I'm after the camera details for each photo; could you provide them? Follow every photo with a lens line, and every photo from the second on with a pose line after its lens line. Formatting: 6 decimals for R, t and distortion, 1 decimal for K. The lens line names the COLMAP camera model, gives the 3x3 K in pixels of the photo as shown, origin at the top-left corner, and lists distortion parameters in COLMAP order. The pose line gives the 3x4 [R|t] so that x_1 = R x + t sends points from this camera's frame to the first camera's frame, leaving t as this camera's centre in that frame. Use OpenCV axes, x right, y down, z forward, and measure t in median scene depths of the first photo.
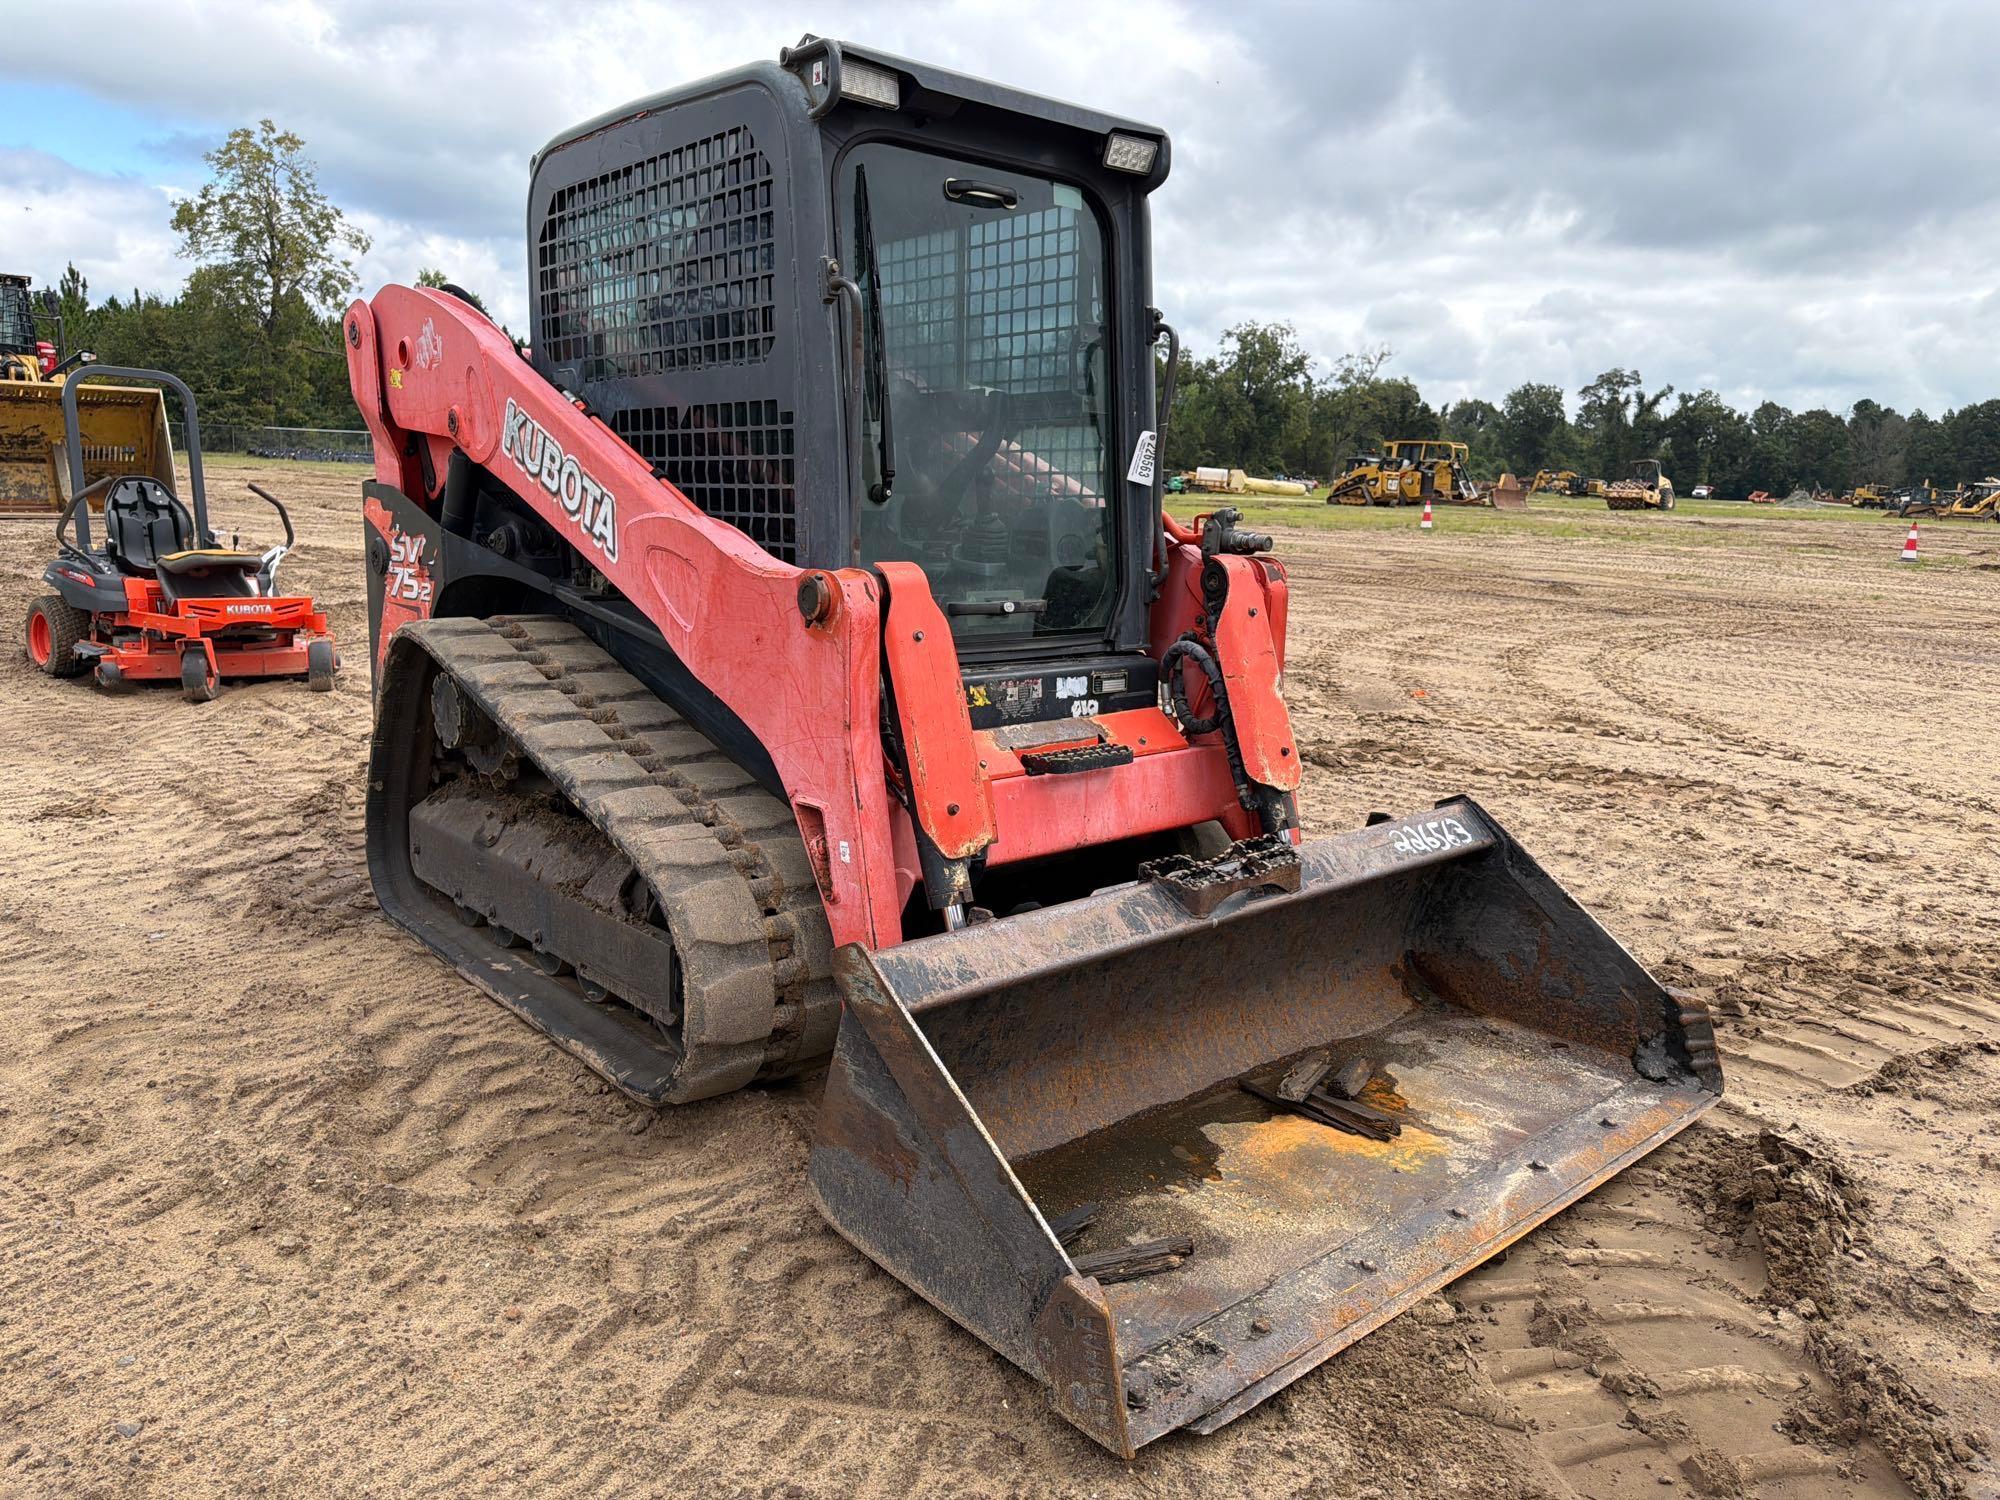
lens RADIAL K [[1416.5, 0, 1018.7], [0, 1416.5, 731.0], [0, 0, 1]] dist [0.038975, -0.046049]
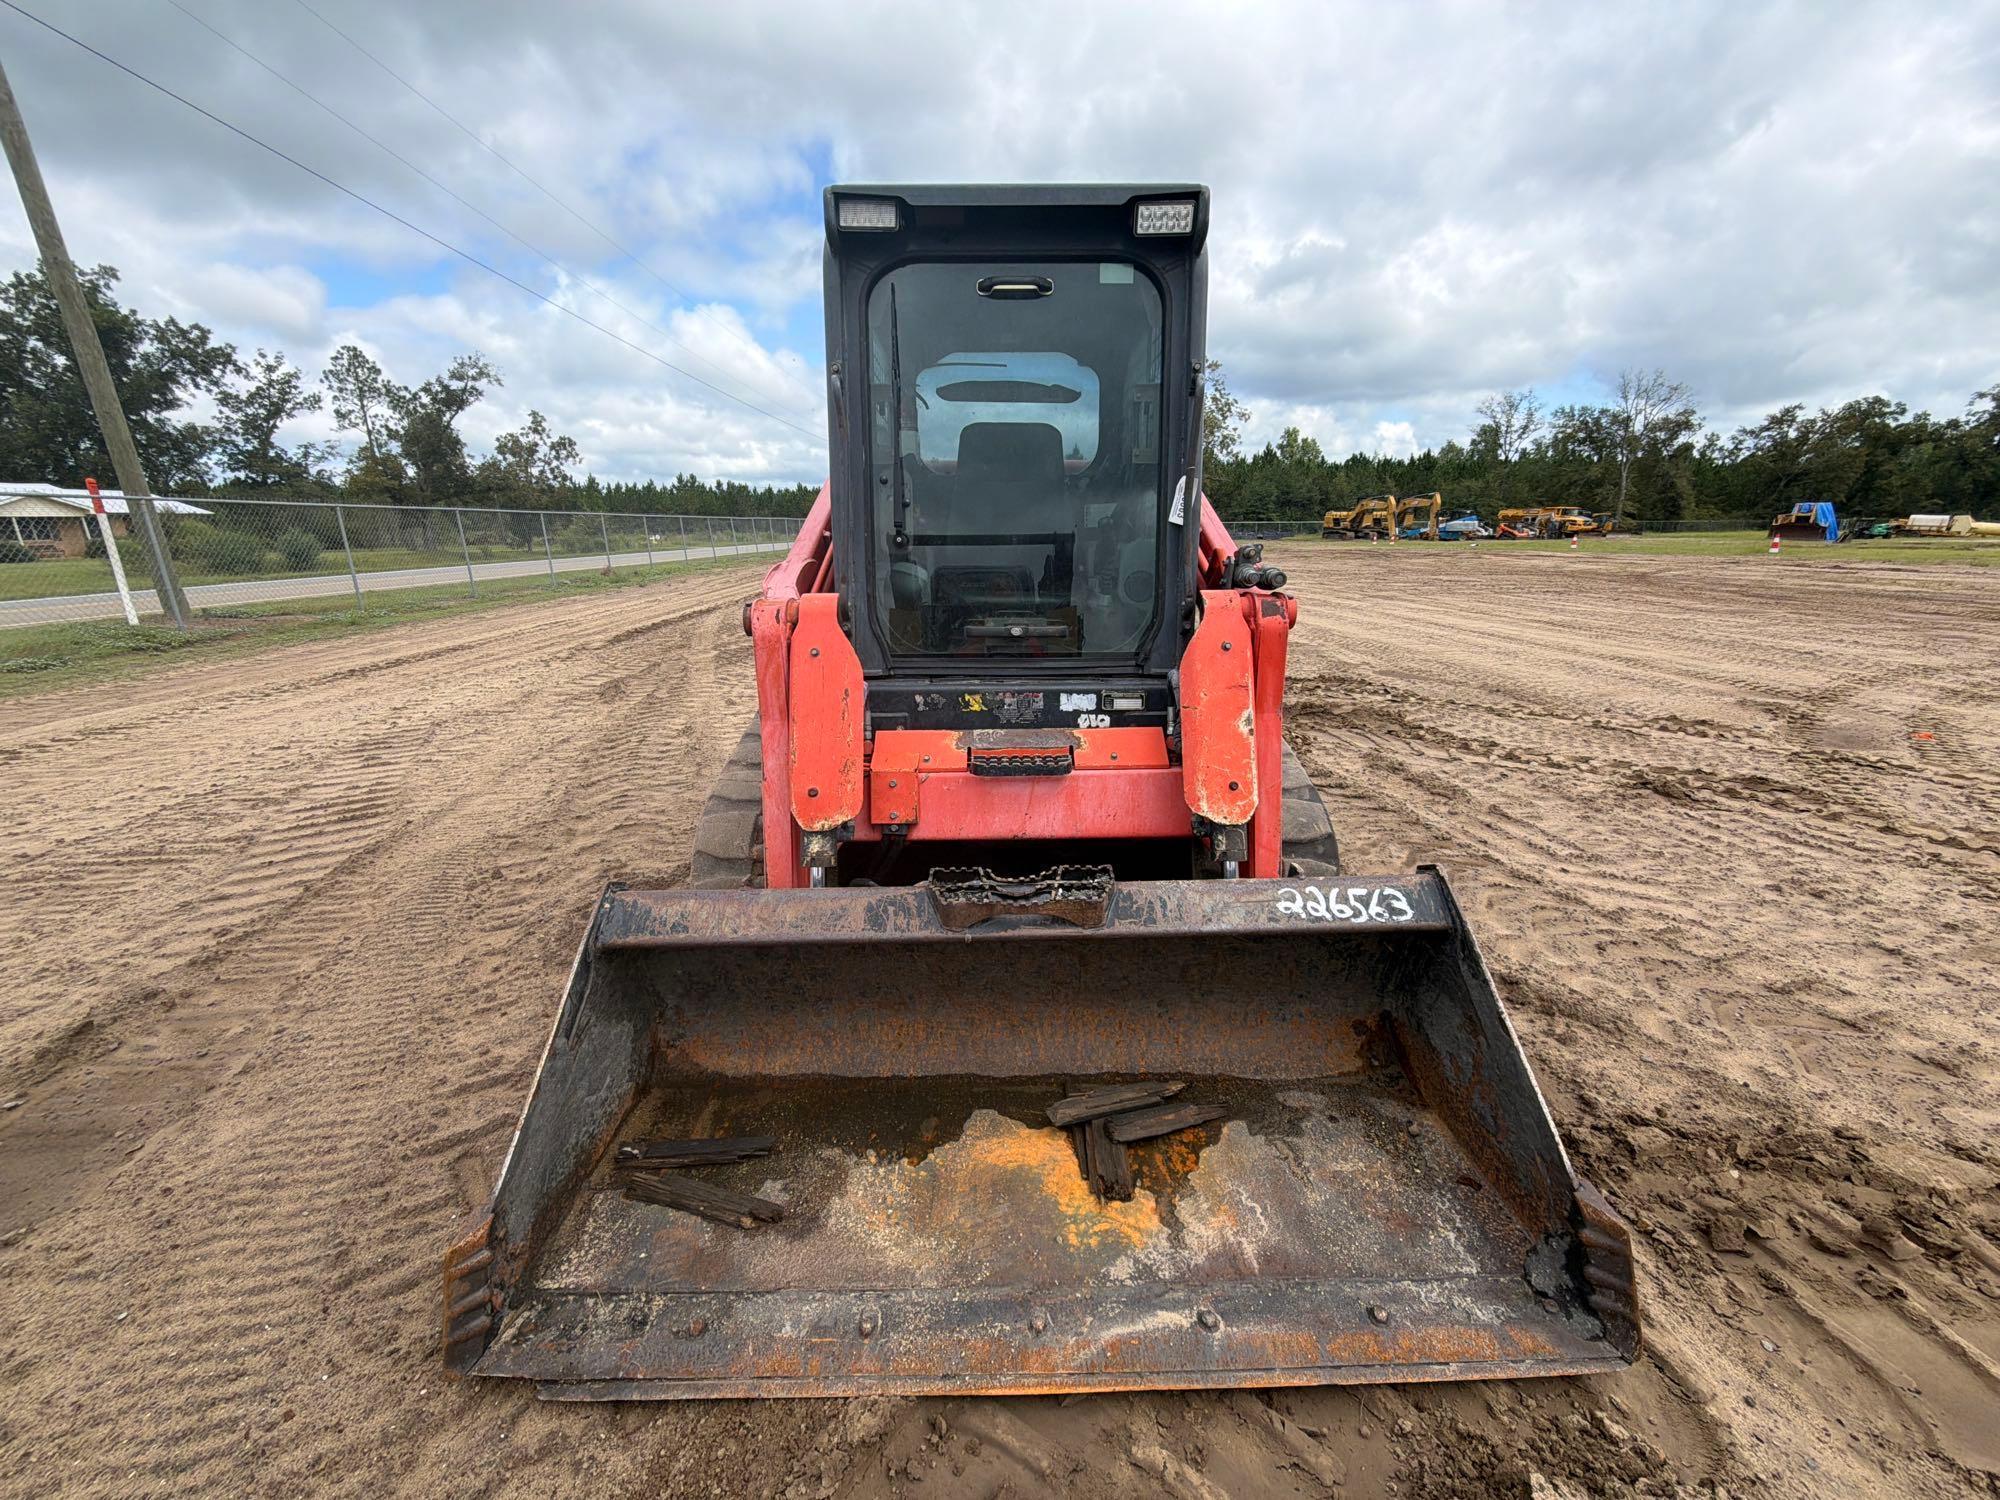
lens RADIAL K [[803.0, 0, 1004.6], [0, 803.0, 739.8], [0, 0, 1]] dist [-0.001180, -0.000127]
pose [[0.753087, 0.125730, -0.645796, 0.418739], [-0.084721, 0.991930, 0.094323, -0.056702], [0.652444, -0.016321, 0.757661, 0.439626]]
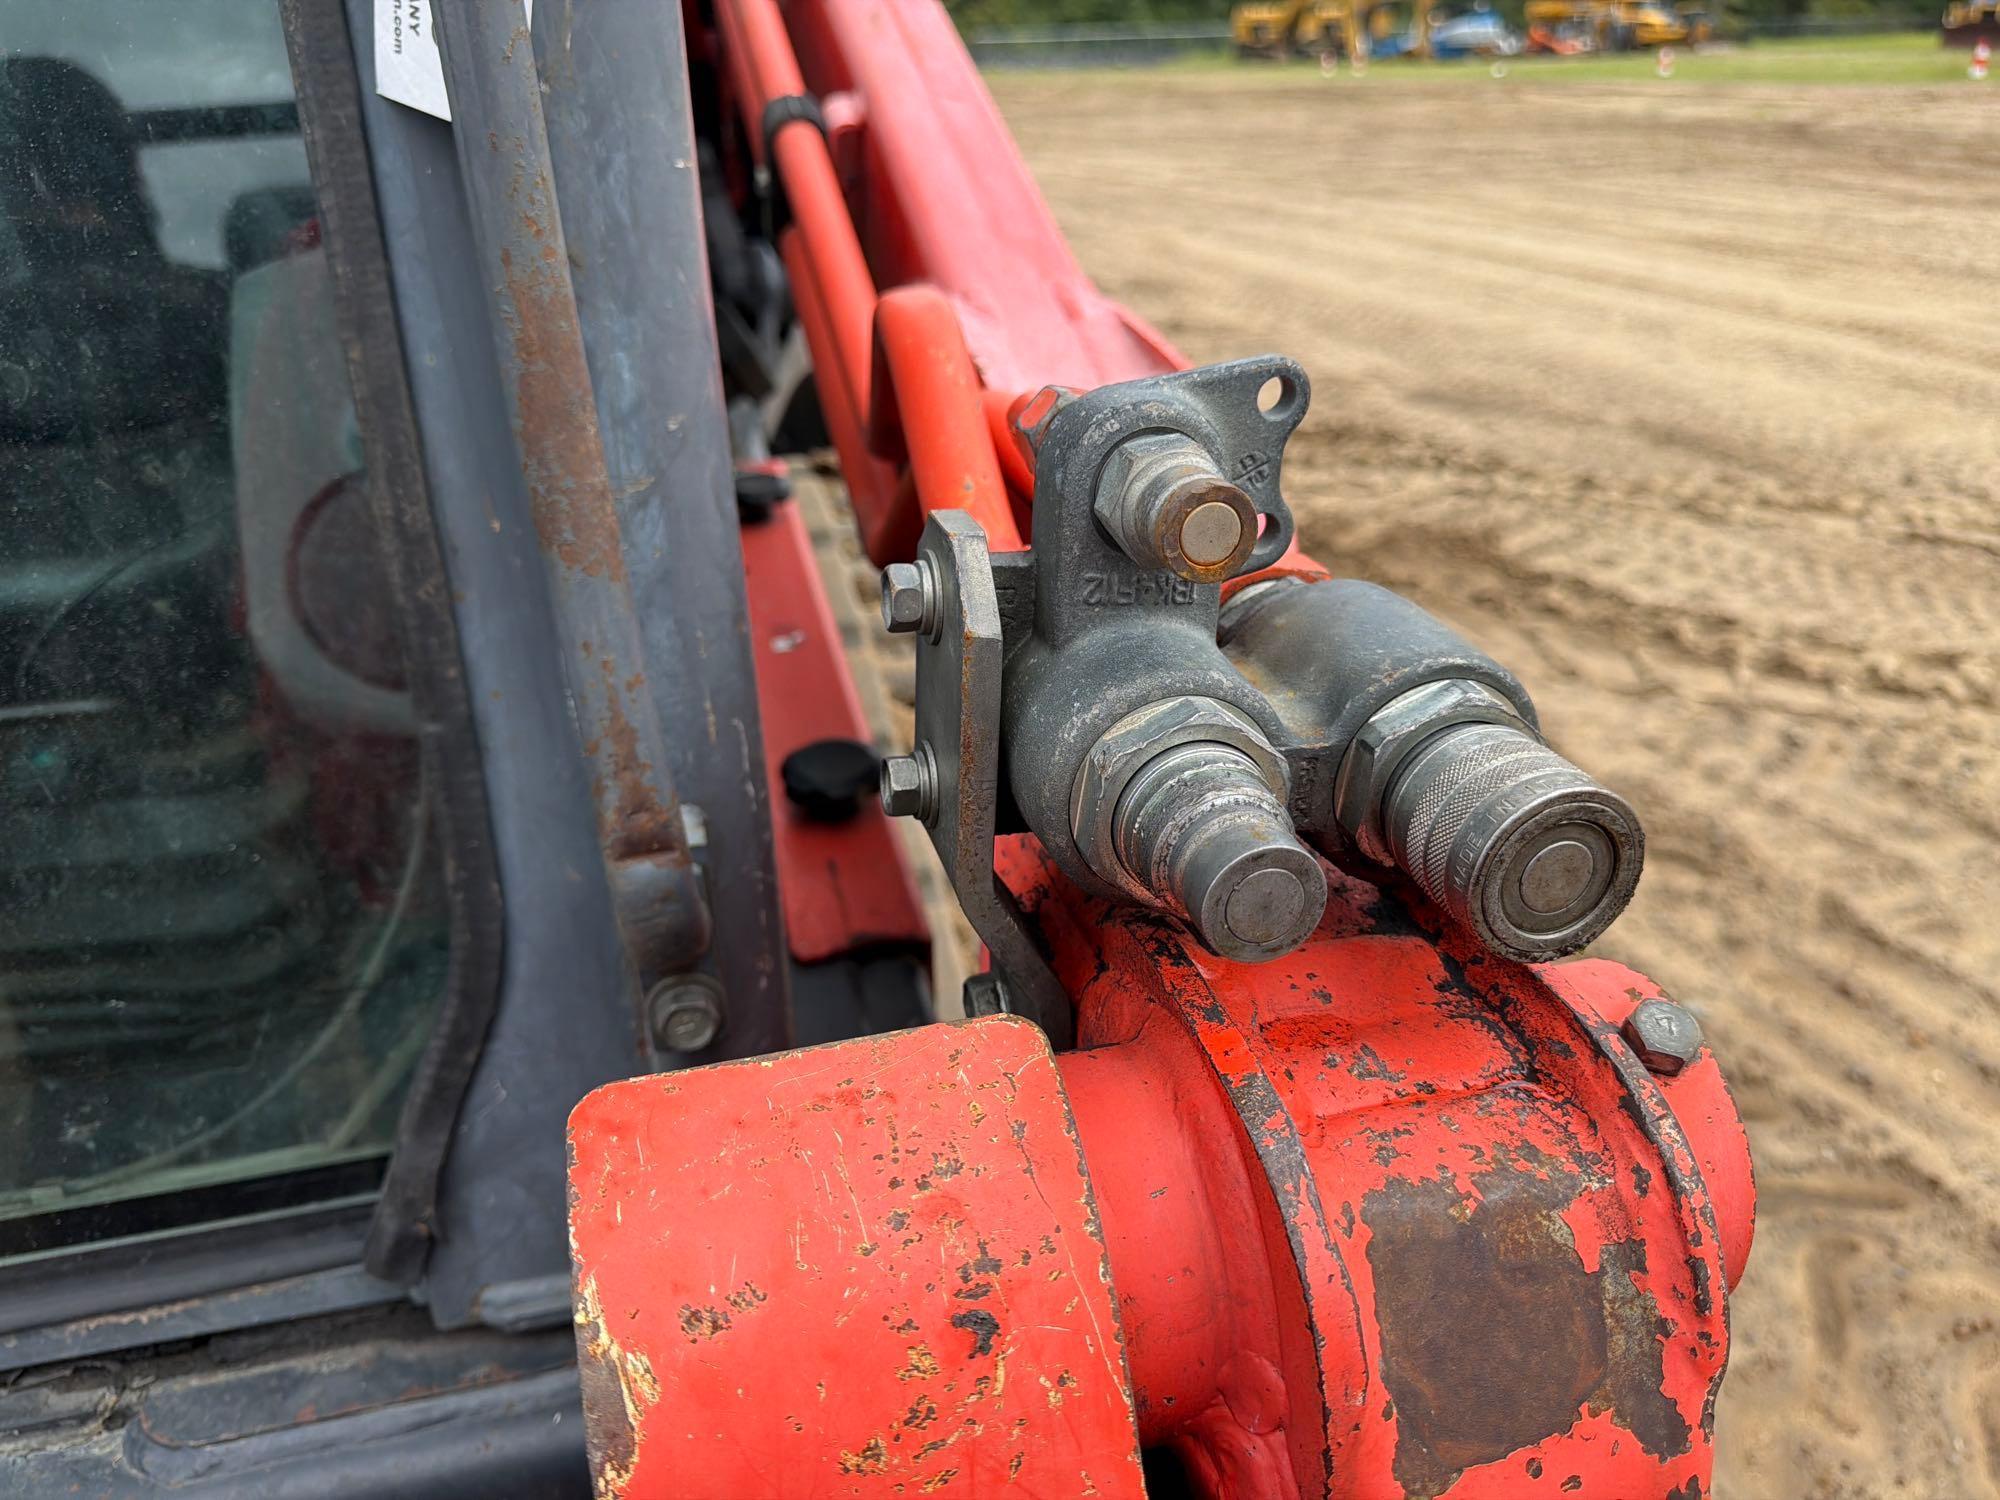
lens RADIAL K [[1468.1, 0, 1007.2], [0, 1468.1, 742.9], [0, 0, 1]] dist [-0.017981, -0.006781]
pose [[0.881612, 0.144611, -0.449275, 0.185621], [-0.023863, 0.964344, 0.263573, -0.165071], [0.471371, -0.221648, 0.853628, 0.926423]]
